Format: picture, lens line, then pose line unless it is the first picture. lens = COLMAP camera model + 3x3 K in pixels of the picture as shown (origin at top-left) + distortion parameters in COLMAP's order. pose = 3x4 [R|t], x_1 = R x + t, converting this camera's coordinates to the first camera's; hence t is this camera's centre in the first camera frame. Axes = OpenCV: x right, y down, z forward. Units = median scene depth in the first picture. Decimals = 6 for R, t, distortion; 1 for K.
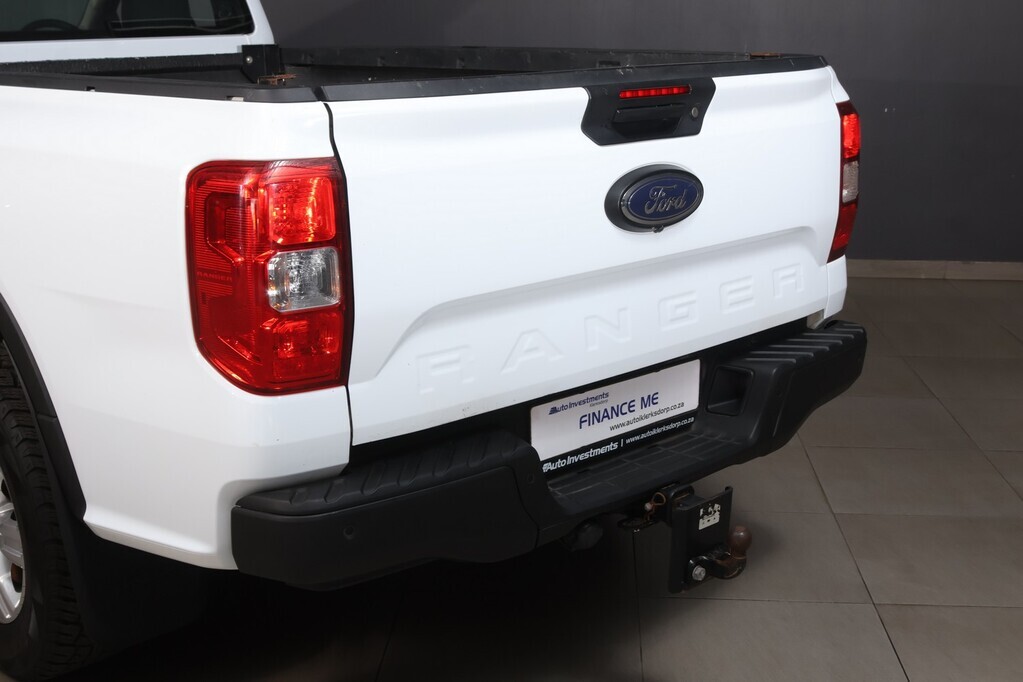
lens RADIAL K [[1245.8, 0, 511.5], [0, 1245.8, 341.0], [0, 0, 1]] dist [-0.092527, 0.018914]
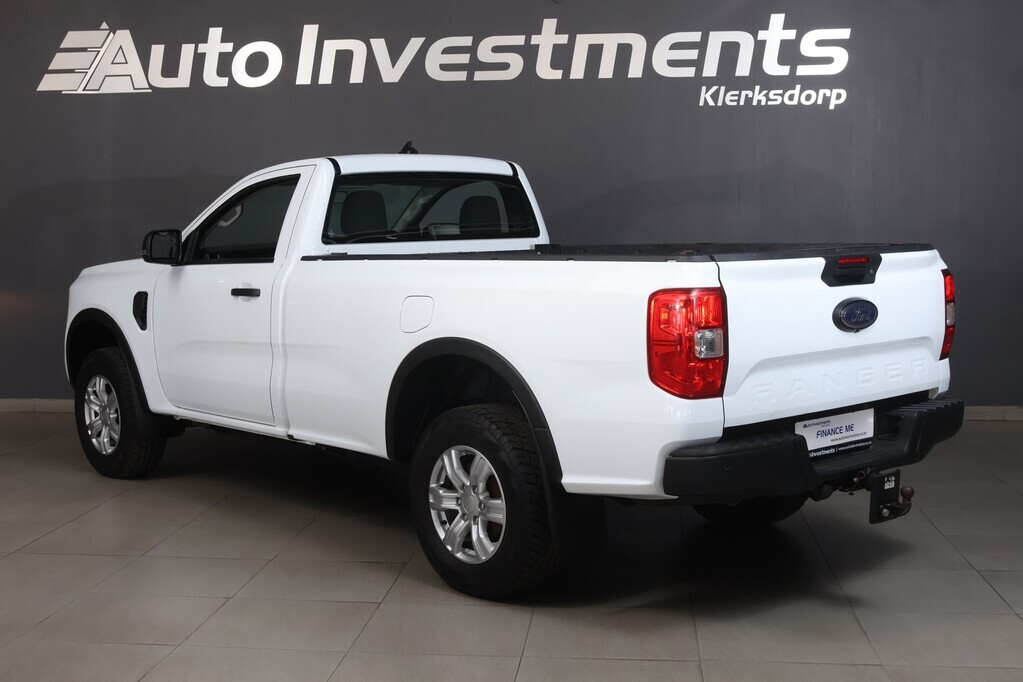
lens RADIAL K [[1245.8, 0, 511.5], [0, 1245.8, 341.0], [0, 0, 1]] dist [-0.092527, 0.018914]
pose [[0.999207, -0.005274, -0.039473, -0.339625], [-0.001408, 0.985893, -0.167368, 0.245864], [0.039799, 0.167291, 0.985104, -0.902132]]
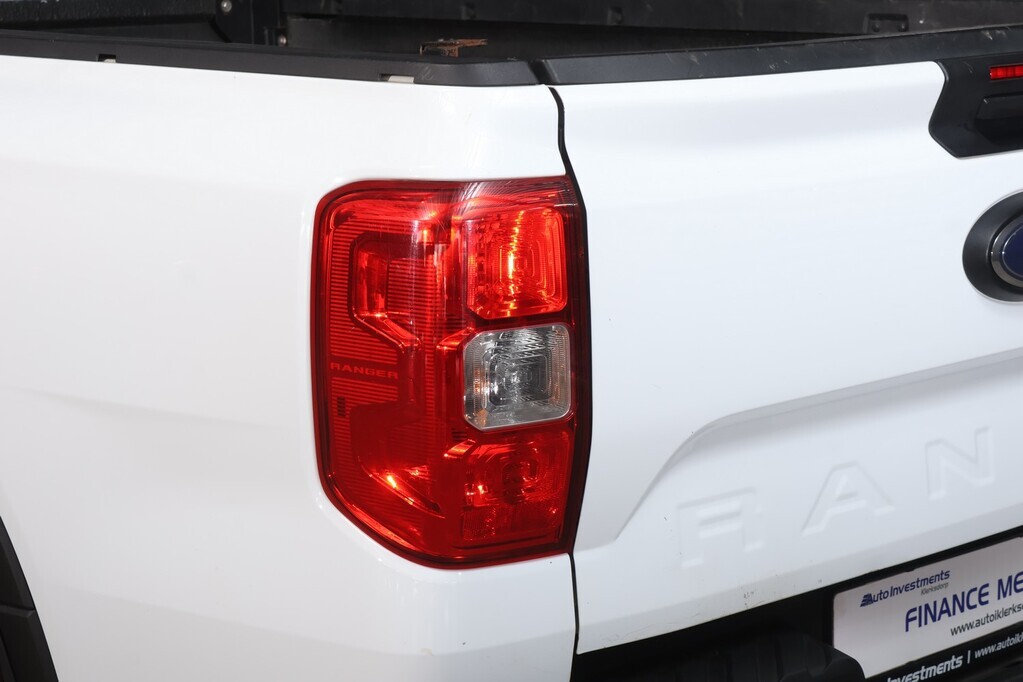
lens RADIAL K [[2215.1, 0, 511.5], [0, 2215.1, 341.0], [0, 0, 1]] dist [0.004279, 0.184457]
pose [[0.999995, 0.002869, -0.001640, -0.135528], [-0.002977, 0.997503, -0.070562, 0.007733], [0.001434, 0.070566, 0.997506, -0.064423]]
